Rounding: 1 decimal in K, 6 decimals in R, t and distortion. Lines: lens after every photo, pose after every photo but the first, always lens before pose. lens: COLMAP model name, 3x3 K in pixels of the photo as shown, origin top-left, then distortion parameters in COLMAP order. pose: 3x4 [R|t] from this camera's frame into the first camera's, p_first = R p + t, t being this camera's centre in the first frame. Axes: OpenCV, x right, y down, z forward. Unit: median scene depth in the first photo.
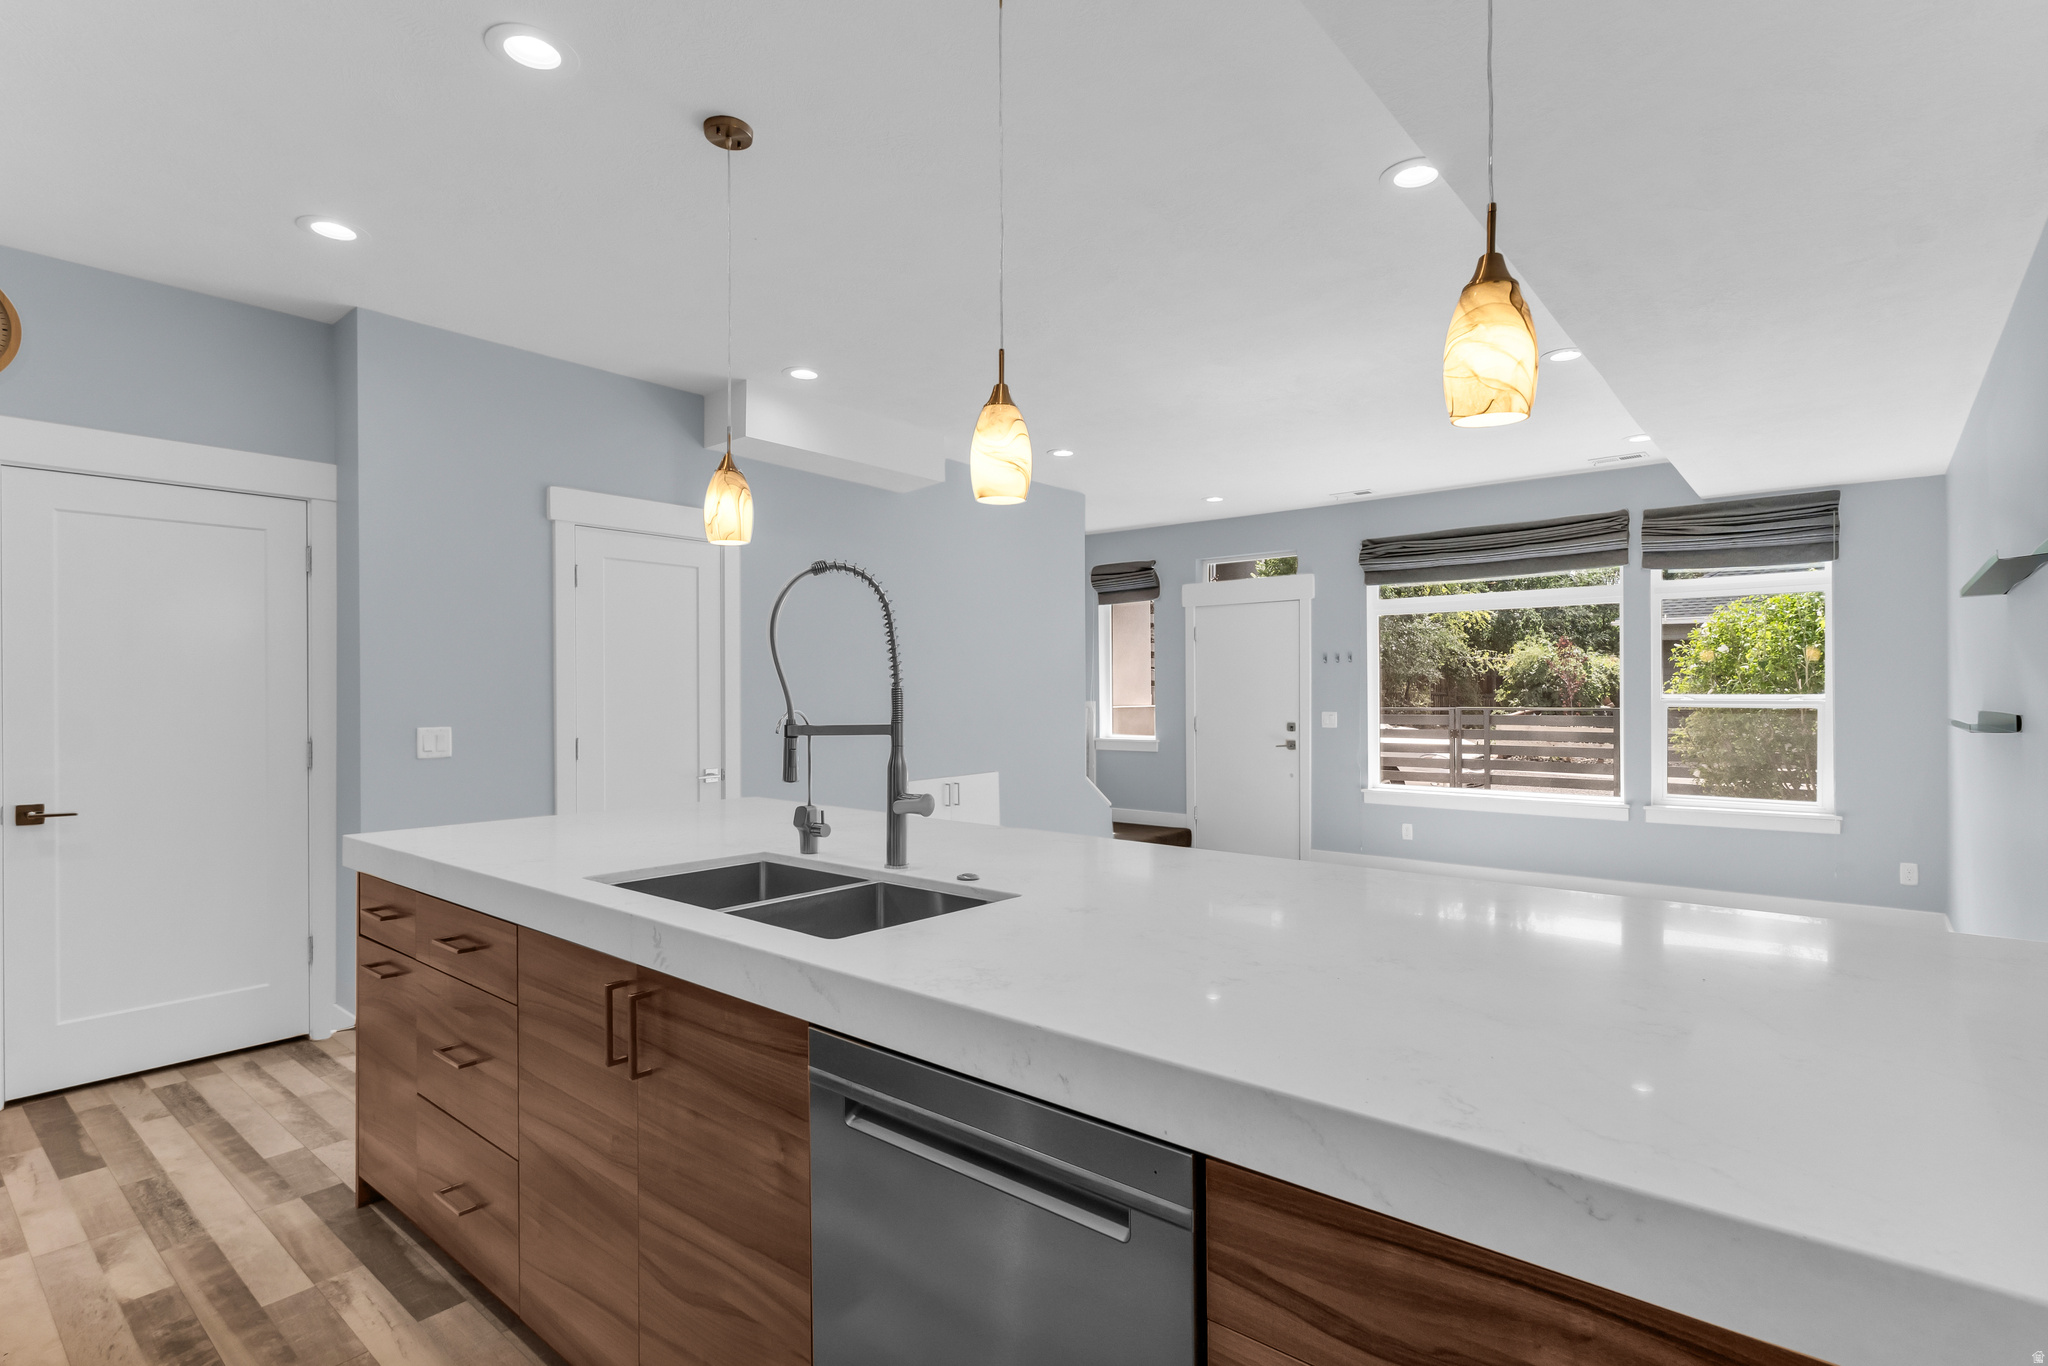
lens RADIAL K [[996.7, 0, 1030.3], [0, 996.7, 694.6], [0, 0, 1]] dist [-0.003683, -0.000311]
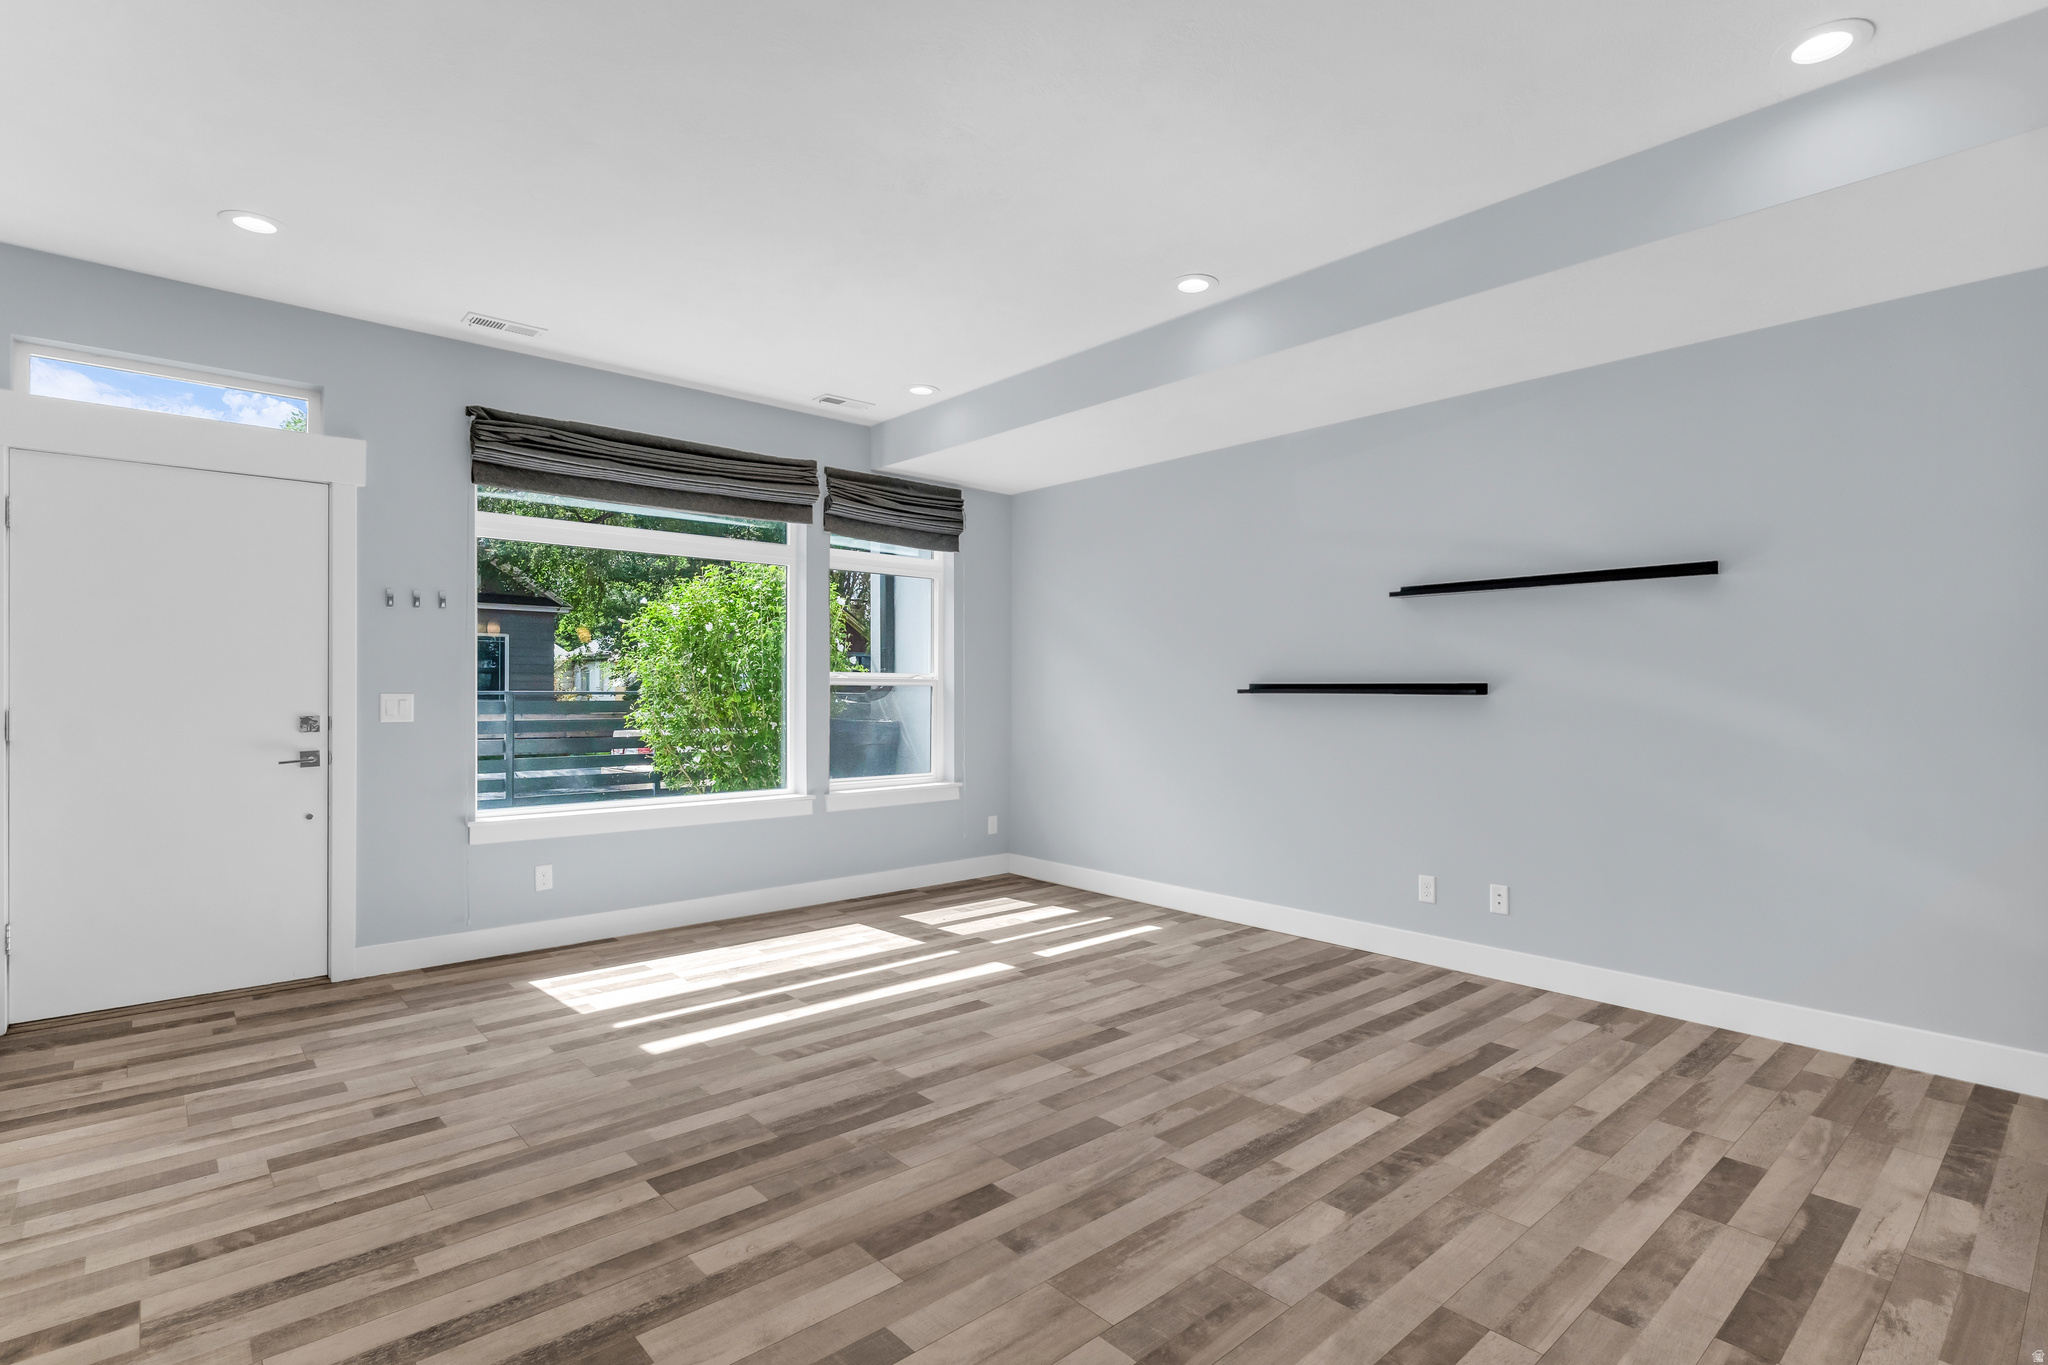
lens RADIAL K [[991.9, 0, 1025.6], [0, 991.9, 689.0], [0, 0, 1]] dist [0.006851, 0.000624]
pose [[0.151364, 0.000433, 0.988478, -0.244616], [-0.004026, 0.999992, 0.000178, 0.015360], [-0.988470, -0.004006, 0.151364, 0.681965]]
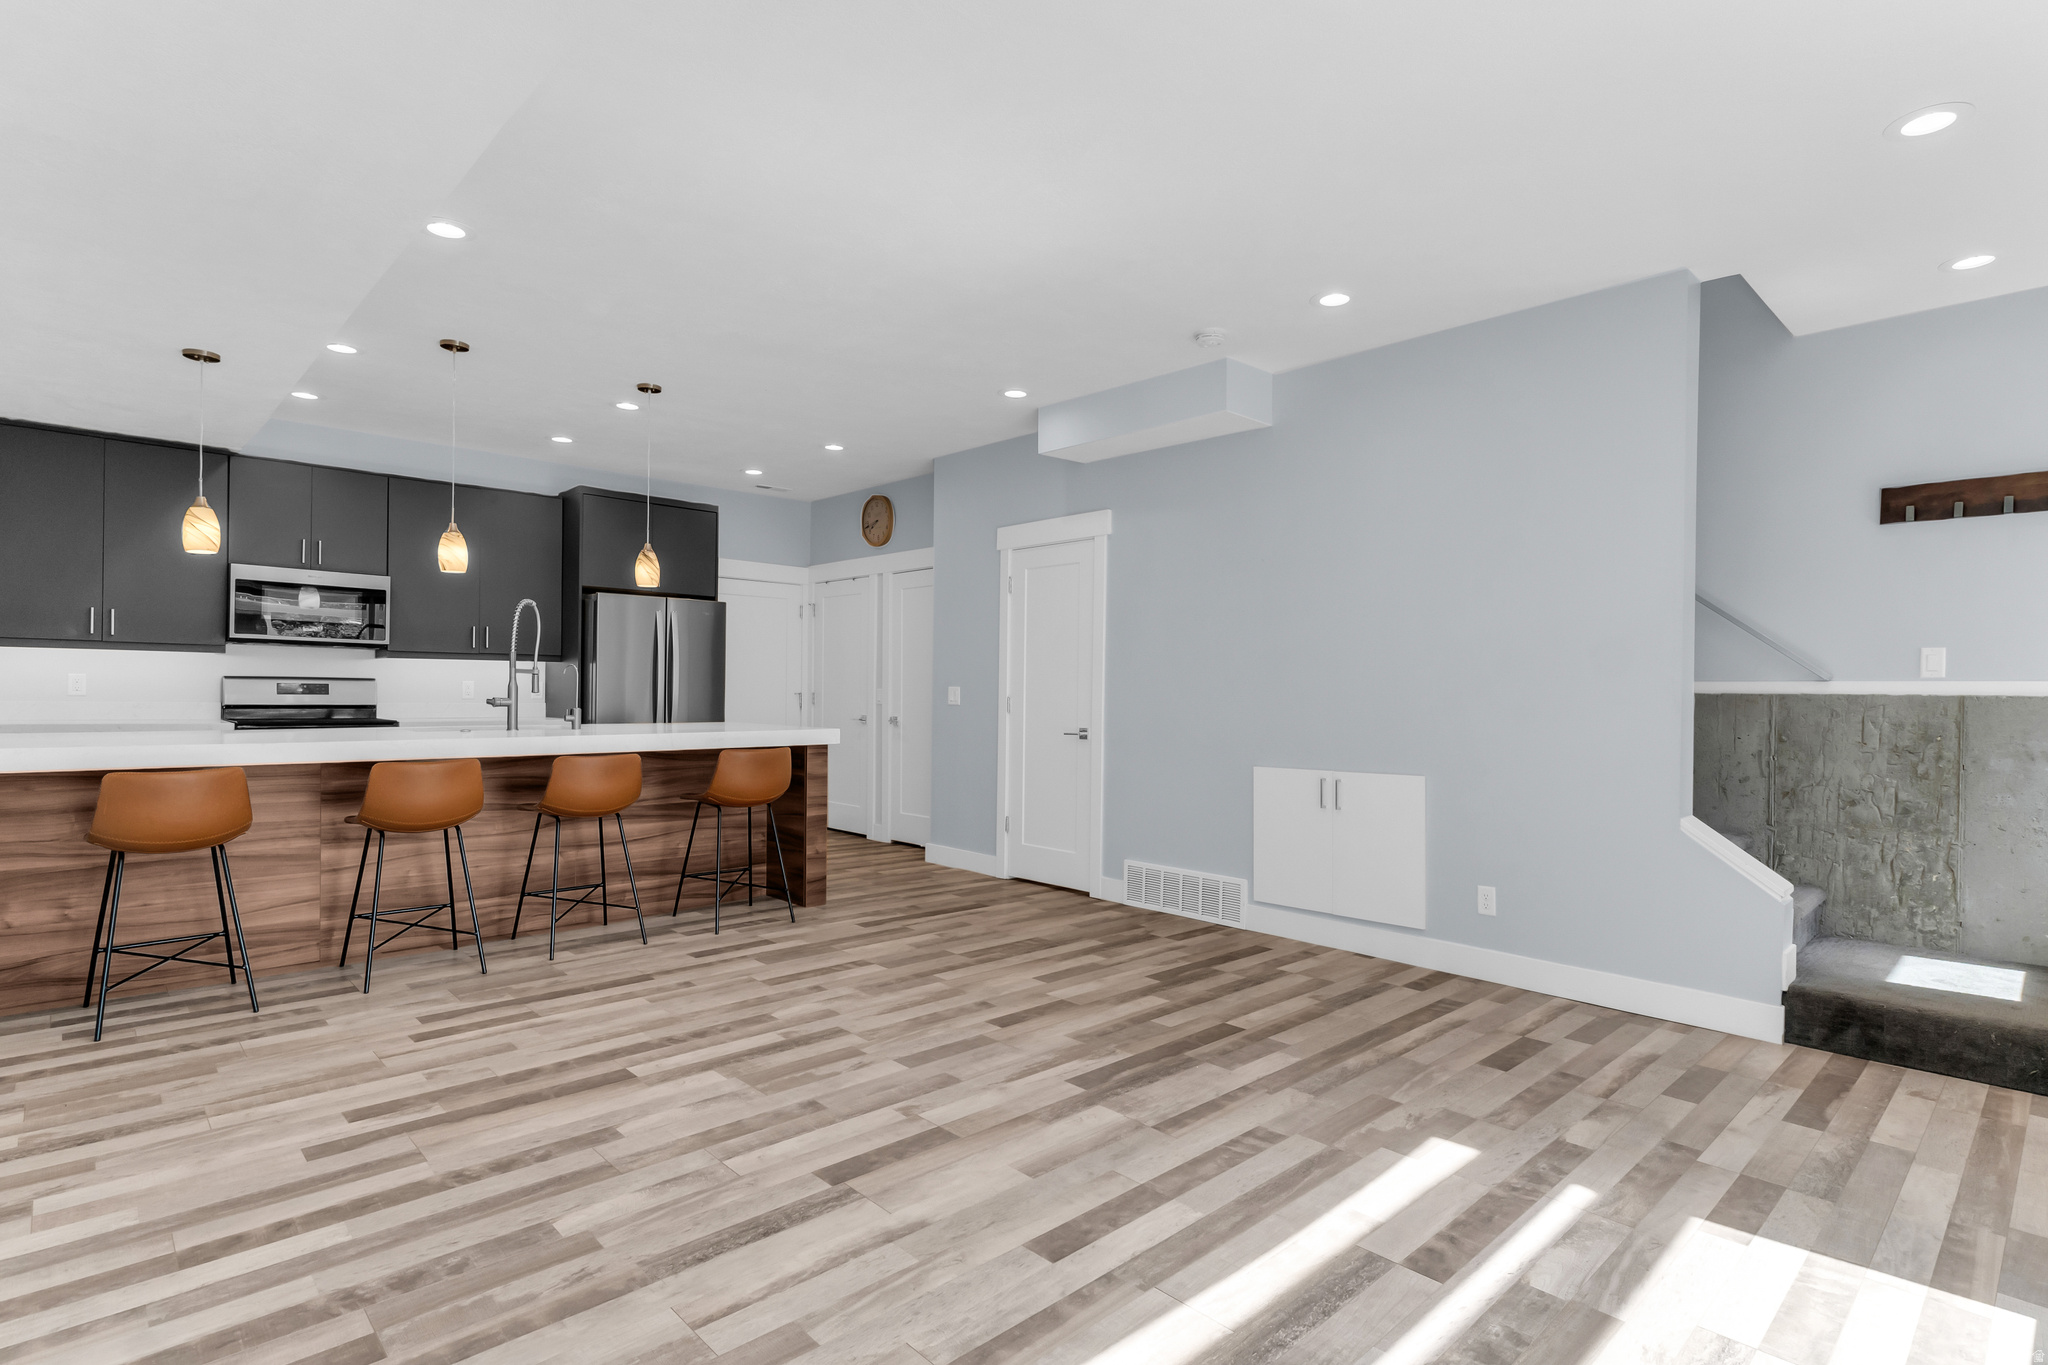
lens RADIAL K [[1021.9, 0, 1045.1], [0, 1021.9, 687.2], [0, 0, 1]] dist [0.002663, 0.000308]
pose [[-0.107472, -0.007364, -0.994181, 0.698456], [-0.013507, 0.999891, -0.005946, 0.023296], [0.994116, 0.012789, -0.107560, 0.835053]]
